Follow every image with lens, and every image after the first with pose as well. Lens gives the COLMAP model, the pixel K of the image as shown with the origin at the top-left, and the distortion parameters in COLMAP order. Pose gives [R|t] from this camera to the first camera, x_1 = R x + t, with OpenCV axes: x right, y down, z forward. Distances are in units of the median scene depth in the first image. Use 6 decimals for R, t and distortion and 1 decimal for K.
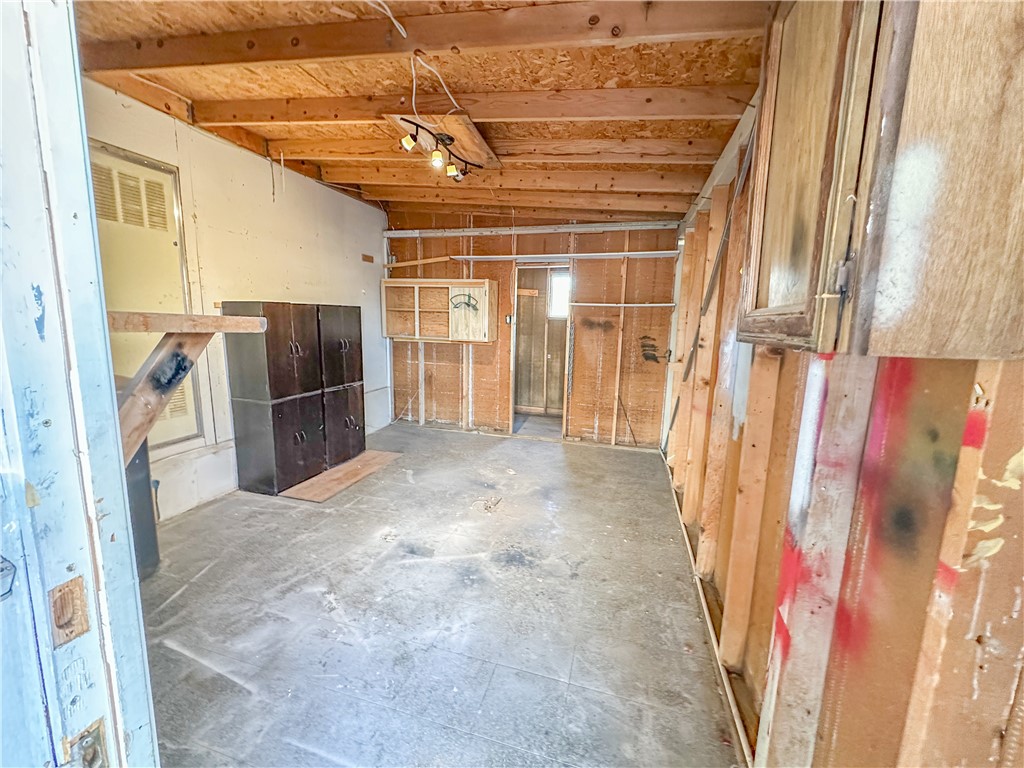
lens RADIAL K [[410.1, 0, 510.5], [0, 410.1, 381.7], [0, 0, 1]] dist [-0.004104, 0.000671]
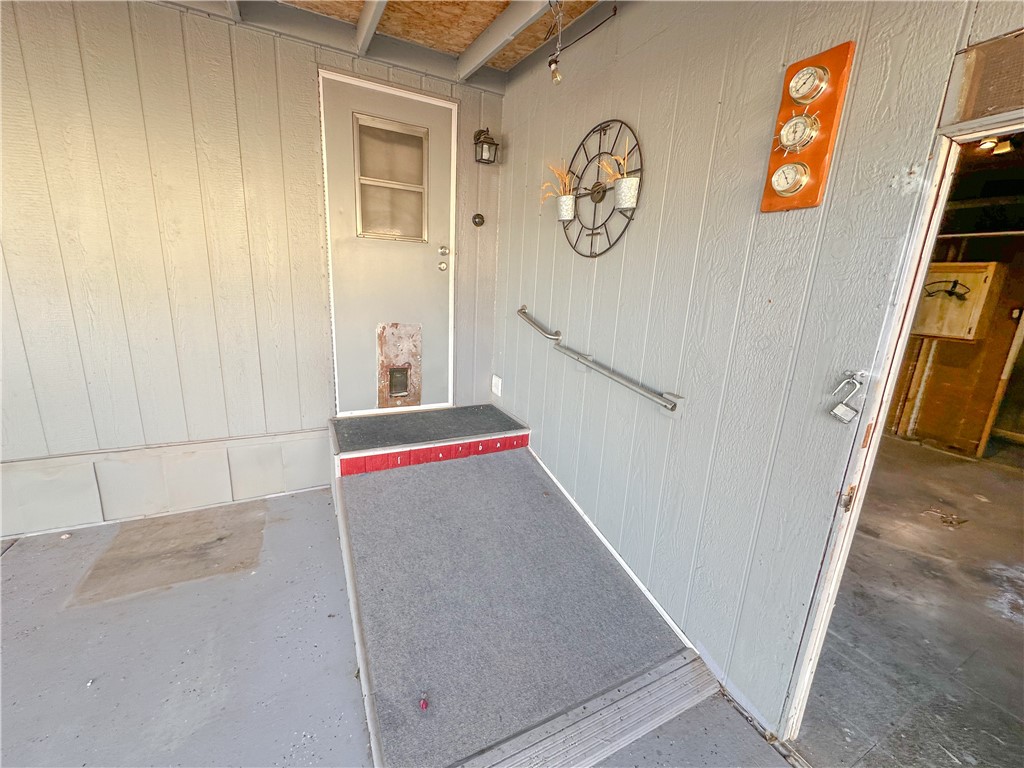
lens RADIAL K [[410.1, 0, 510.5], [0, 410.1, 381.7], [0, 0, 1]] dist [-0.004104, 0.000671]
pose [[0.678986, 0.179829, -0.711786, -0.115029], [-0.144526, 0.983305, 0.110561, 0.038877], [0.719785, 0.027802, 0.693640, -0.304575]]
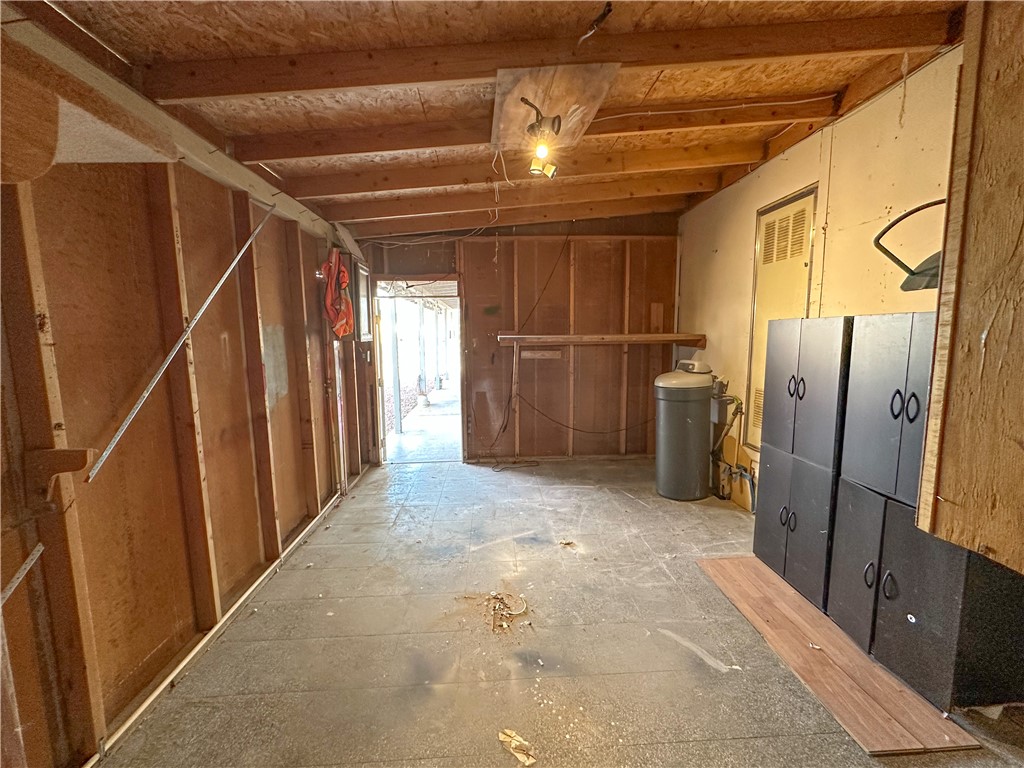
lens RADIAL K [[410.1, 0, 510.5], [0, 410.1, 381.7], [0, 0, 1]] dist [-0.004104, 0.000671]
pose [[-0.944624, 0.024346, -0.327251, 0.140358], [-0.062303, 0.965800, 0.251692, -0.222842], [0.322187, 0.258143, -0.910801, 1.429056]]
